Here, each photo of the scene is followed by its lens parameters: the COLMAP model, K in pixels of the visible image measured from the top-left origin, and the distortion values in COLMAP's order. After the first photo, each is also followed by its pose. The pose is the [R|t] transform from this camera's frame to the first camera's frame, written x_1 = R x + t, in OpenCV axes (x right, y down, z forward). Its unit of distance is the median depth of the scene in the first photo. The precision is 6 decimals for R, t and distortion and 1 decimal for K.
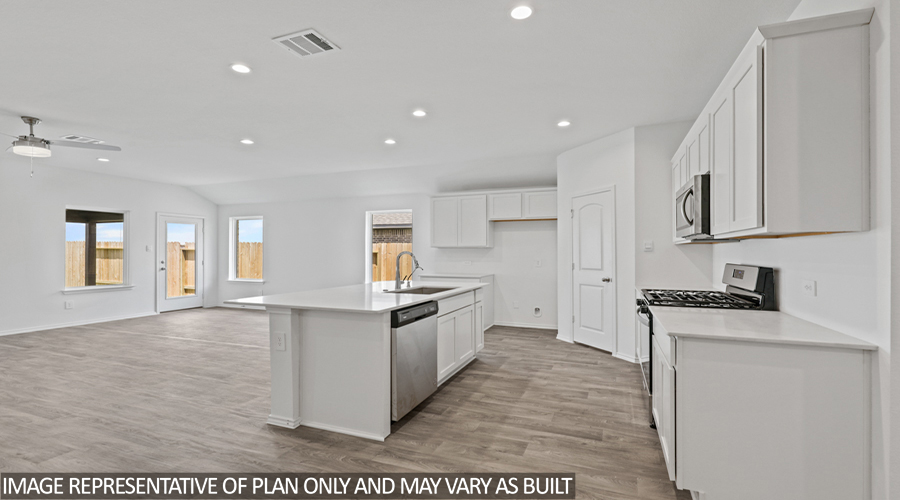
lens RADIAL K [[412.2, 0, 450.0], [0, 412.2, 250.0], [0, 0, 1]] dist [0.000621, 0.000057]
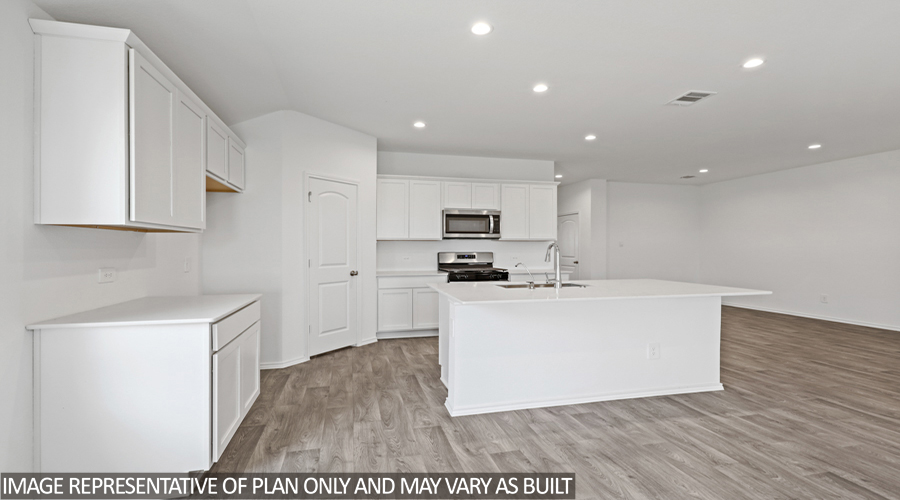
lens RADIAL K [[412.2, 0, 450.0], [0, 412.2, 250.0], [0, 0, 1]] dist [0.000621, 0.000057]
pose [[-0.583497, -0.004513, 0.812103, -0.227164], [-0.004019, 0.999988, 0.002670, 0.021333], [-0.812105, -0.001706, -0.583508, 2.033291]]
